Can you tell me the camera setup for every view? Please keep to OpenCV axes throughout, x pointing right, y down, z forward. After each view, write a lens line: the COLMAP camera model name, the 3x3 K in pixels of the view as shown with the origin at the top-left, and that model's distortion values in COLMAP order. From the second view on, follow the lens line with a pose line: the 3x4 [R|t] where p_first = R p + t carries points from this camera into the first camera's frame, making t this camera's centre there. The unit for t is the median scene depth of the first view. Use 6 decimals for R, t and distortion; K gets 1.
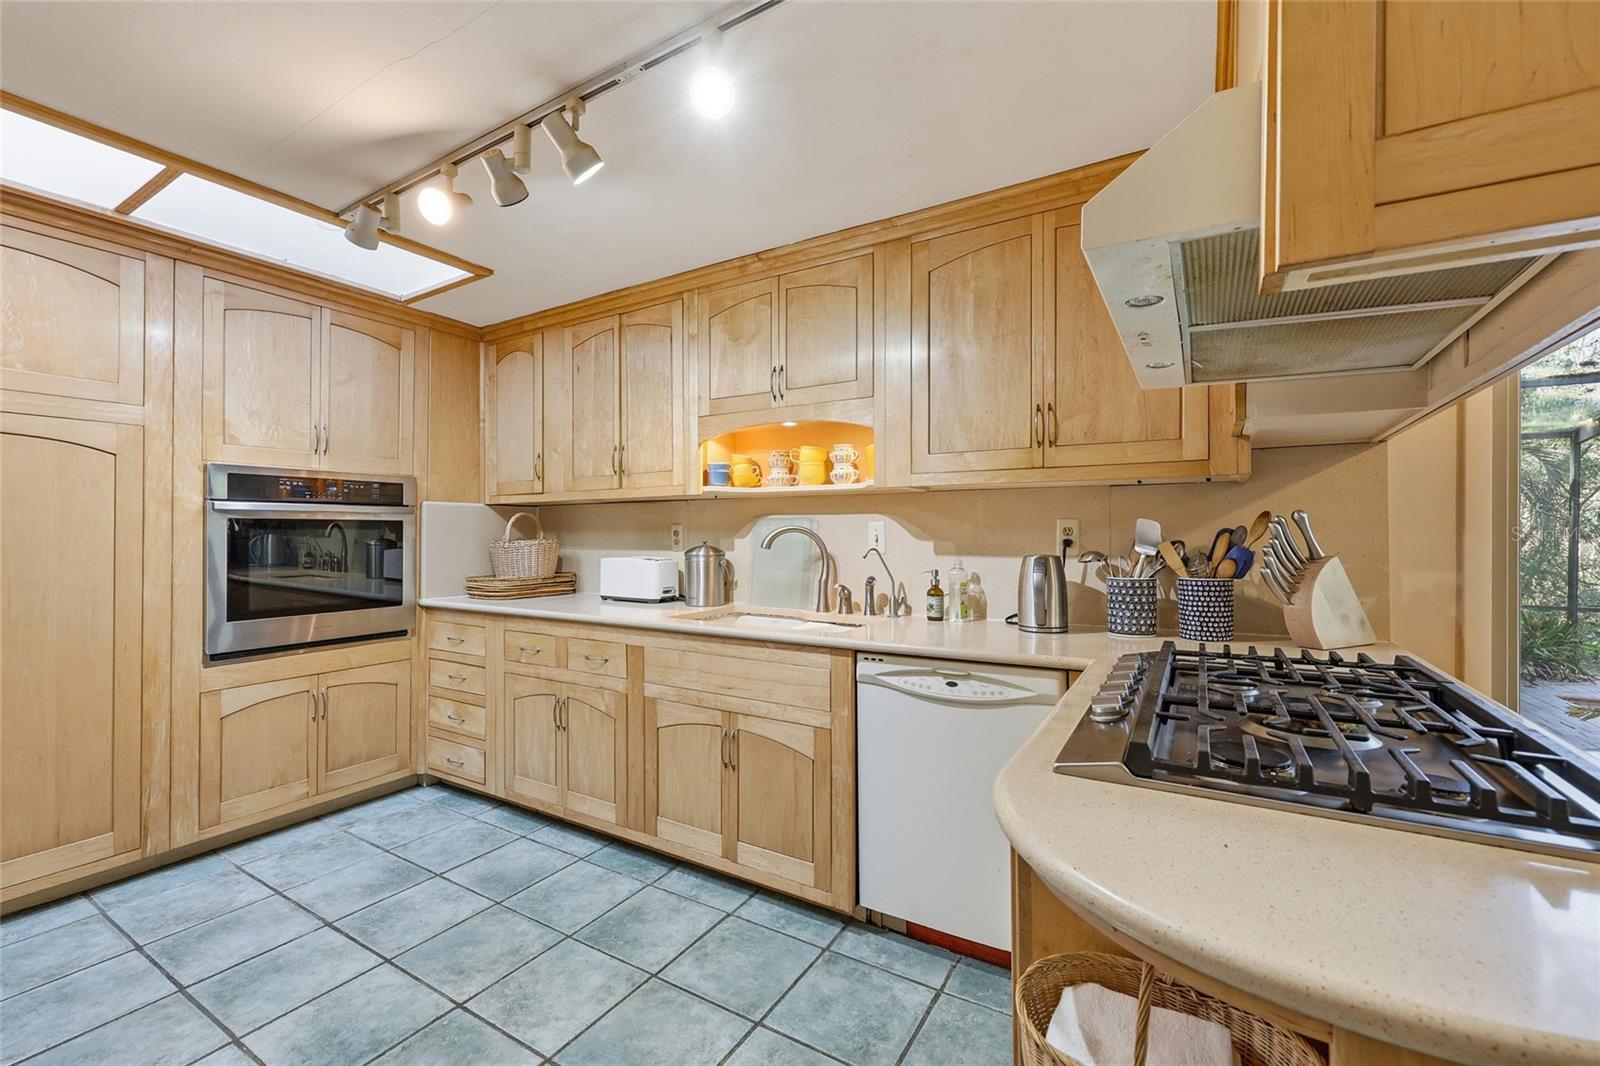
lens RADIAL K [[655.5, 0, 792.7], [0, 655.5, 531.2], [0, 0, 1]] dist [-0.001746, 0.000298]
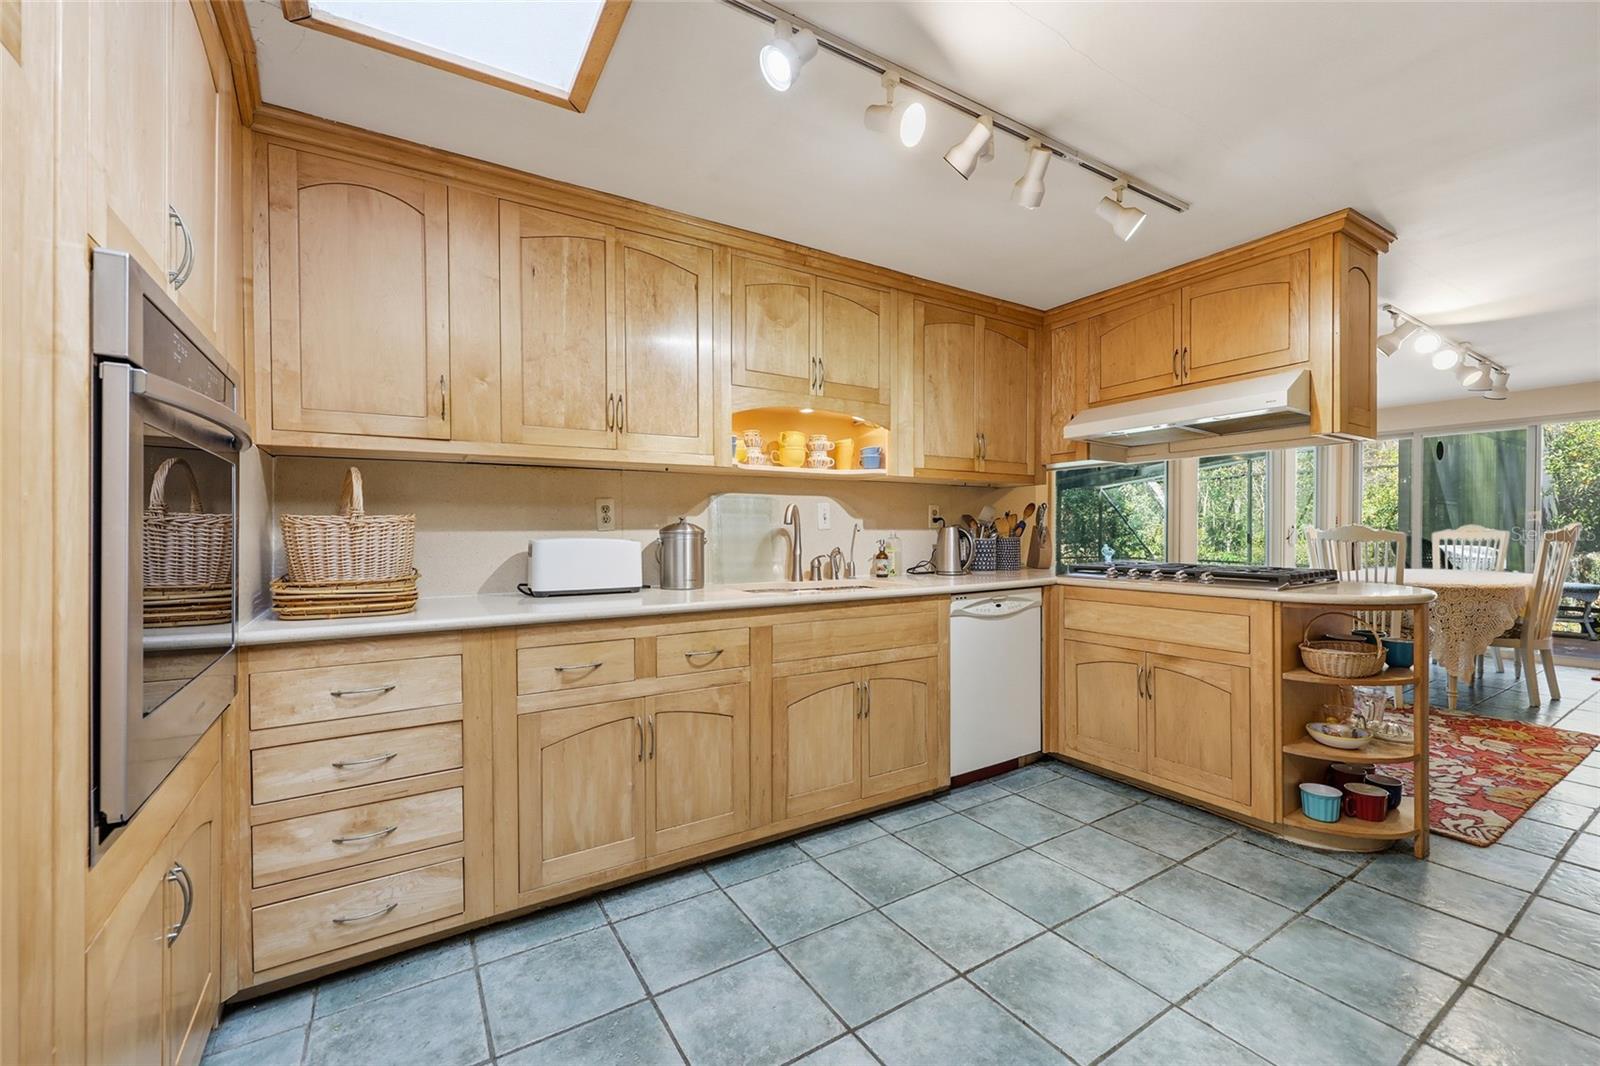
lens RADIAL K [[655.5, 0, 785.2], [0, 655.5, 535.4], [0, 0, 1]] dist [-0.001746, 0.000298]
pose [[0.459693, -0.007722, 0.888044, -1.017424], [-0.000025, 0.999962, 0.008708, 0.037220], [-0.888078, -0.004025, 0.459675, 0.533038]]
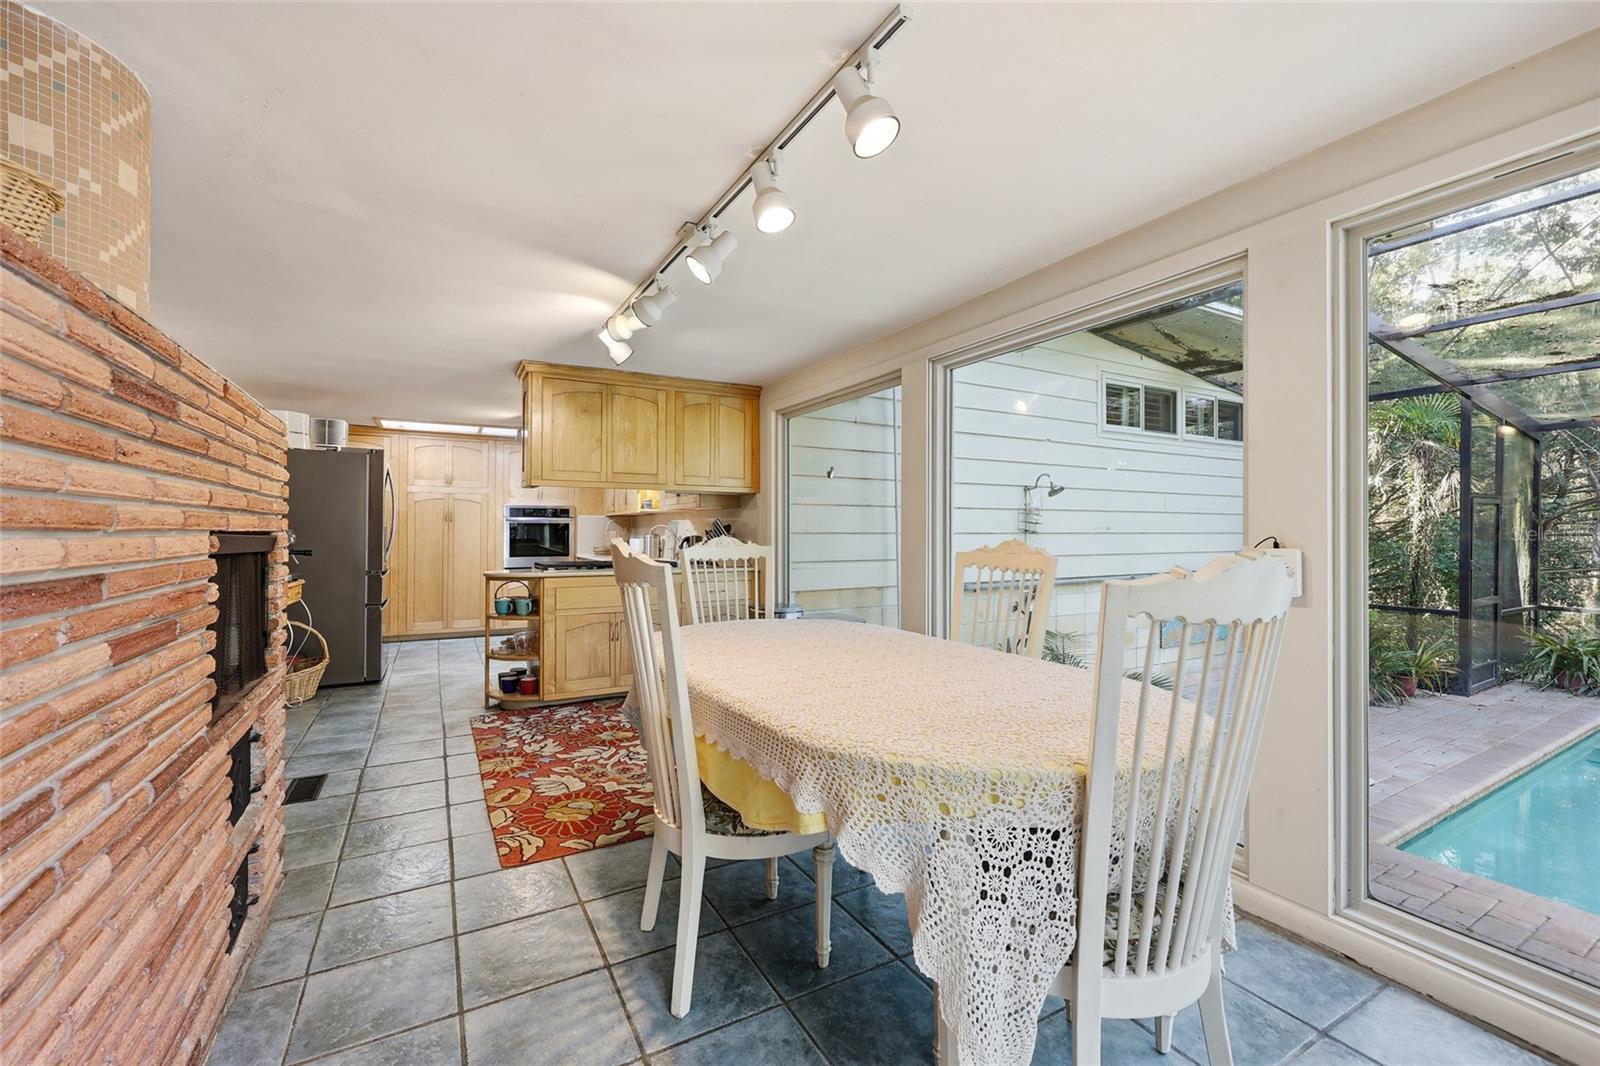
lens RADIAL K [[655.5, 0, 800.1], [0, 655.5, 529.7], [0, 0, 1]] dist [-0.001746, 0.000298]
pose [[0.866360, 0.001387, -0.499419, 1.570213], [-0.003372, 0.999990, -0.003072, 0.014767], [0.499409, 0.004345, 0.866355, -0.822987]]
